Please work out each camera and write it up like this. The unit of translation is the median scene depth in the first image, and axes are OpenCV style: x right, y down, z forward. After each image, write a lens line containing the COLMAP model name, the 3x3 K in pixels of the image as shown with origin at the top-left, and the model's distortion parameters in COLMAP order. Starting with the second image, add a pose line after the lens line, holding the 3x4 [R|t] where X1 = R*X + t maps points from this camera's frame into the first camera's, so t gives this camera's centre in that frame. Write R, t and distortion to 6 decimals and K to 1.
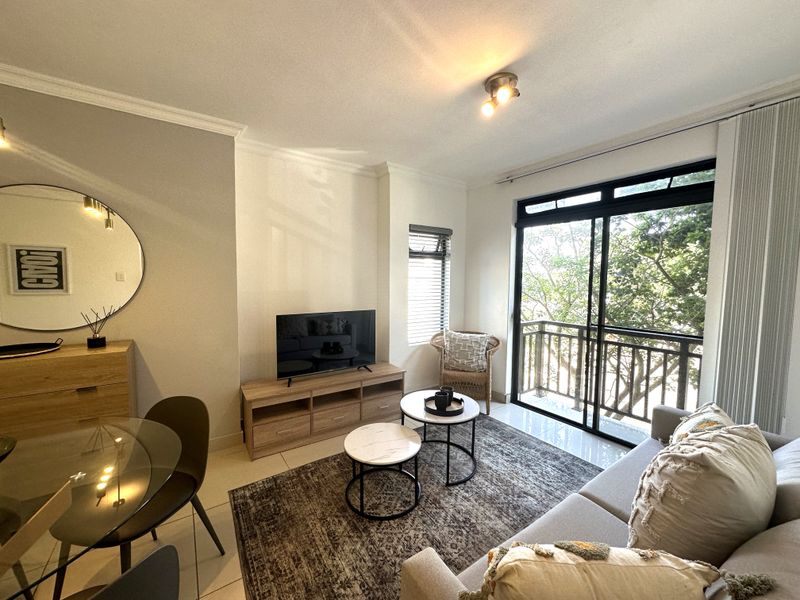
lens RADIAL K [[318.3, 0, 399.4], [0, 318.3, 299.0], [0, 0, 1]] dist [-0.000791, 0.000146]
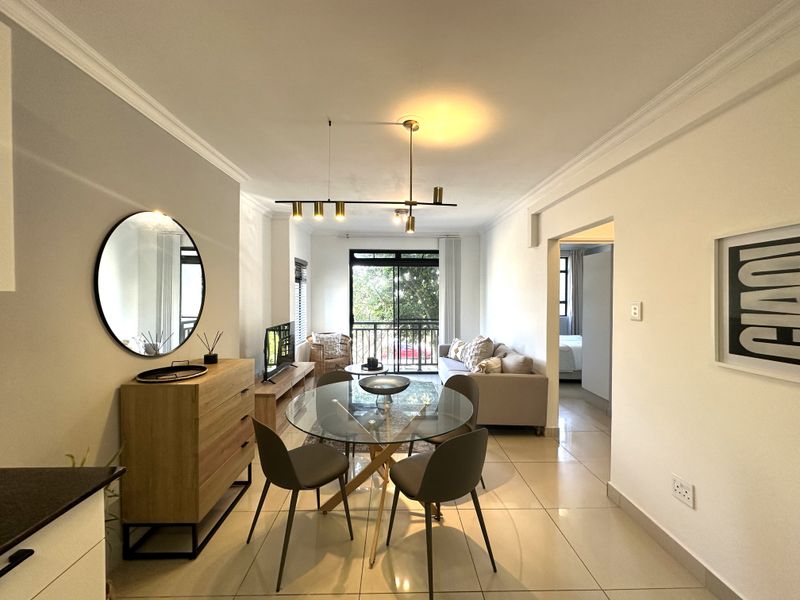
lens RADIAL K [[318.3, 0, 399.4], [0, 318.3, 299.0], [0, 0, 1]] dist [-0.000791, 0.000146]
pose [[0.551836, -0.021344, 0.833680, -1.437801], [0.064608, 0.997762, -0.017221, -0.011713], [-0.831447, 0.063366, 0.551980, -0.175527]]
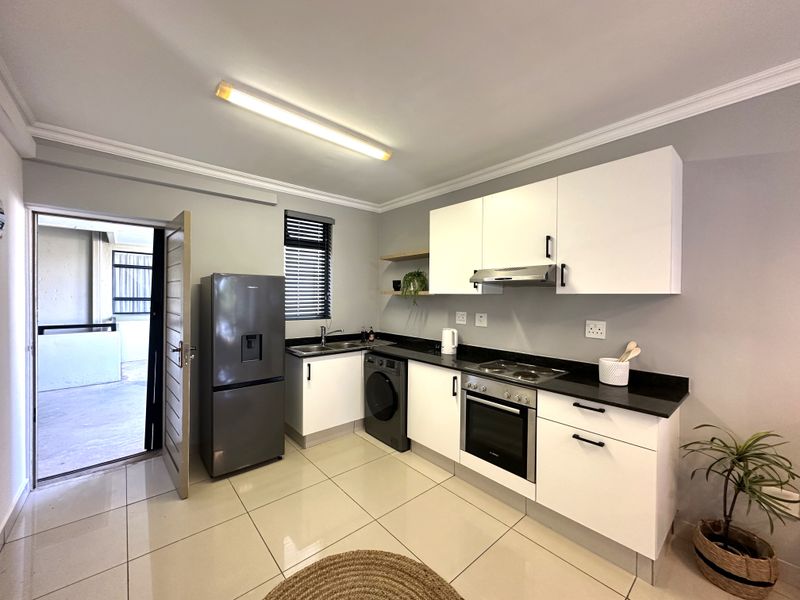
lens RADIAL K [[318.3, 0, 399.4], [0, 318.3, 299.0], [0, 0, 1]] dist [-0.000791, 0.000146]
pose [[0.108629, 0.001679, -0.994081, -0.624930], [-0.078962, 0.996853, -0.006945, 0.006724], [0.990941, 0.079249, 0.108420, -0.227068]]
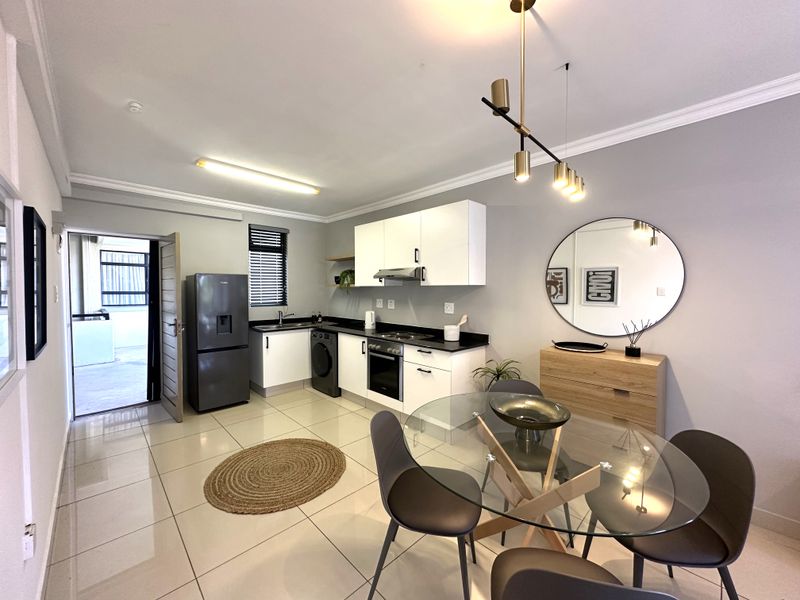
lens RADIAL K [[318.3, 0, 399.4], [0, 318.3, 299.0], [0, 0, 1]] dist [-0.000791, 0.000146]
pose [[0.160396, 0.023813, -0.986765, -0.005382], [-0.069836, 0.997477, 0.012720, -0.001643], [0.984579, 0.066872, 0.161654, 0.020396]]
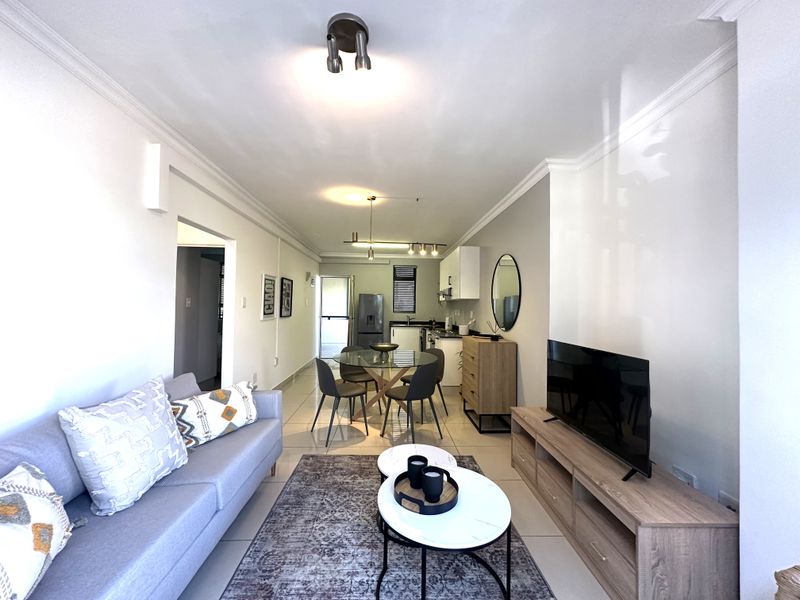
lens RADIAL K [[318.3, 0, 399.4], [0, 318.3, 299.0], [0, 0, 1]] dist [-0.000791, 0.000146]
pose [[-0.536689, -0.037727, -0.842936, 0.798458], [-0.082123, 0.996593, 0.007682, -0.045176], [0.839774, 0.073347, -0.537958, 1.418947]]
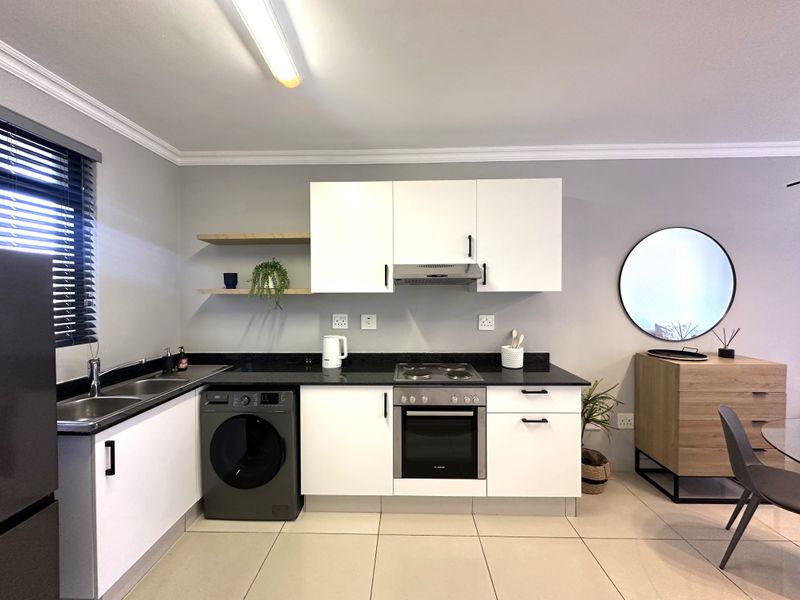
lens RADIAL K [[318.3, 0, 399.4], [0, 318.3, 299.0], [0, 0, 1]] dist [-0.000791, 0.000146]
pose [[0.806825, -0.002709, -0.590784, -1.167050], [-0.030556, 0.998460, -0.046308, 0.025992], [0.590000, 0.055415, 0.805499, -0.639076]]
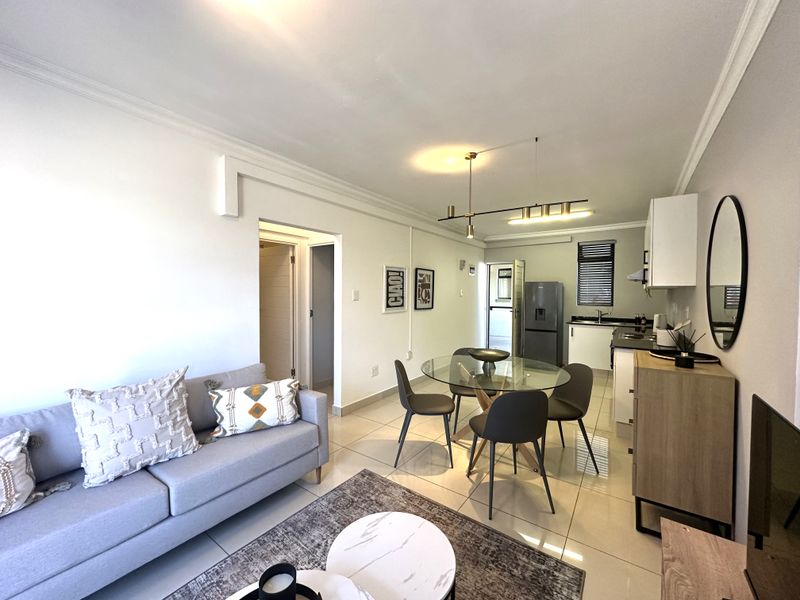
lens RADIAL K [[318.3, 0, 399.4], [0, 318.3, 299.0], [0, 0, 1]] dist [-0.000791, 0.000146]
pose [[-0.943663, -0.009811, -0.330762, 0.133781], [-0.040428, 0.995491, 0.085812, -0.085099], [0.328429, 0.094350, -0.939805, 1.502568]]
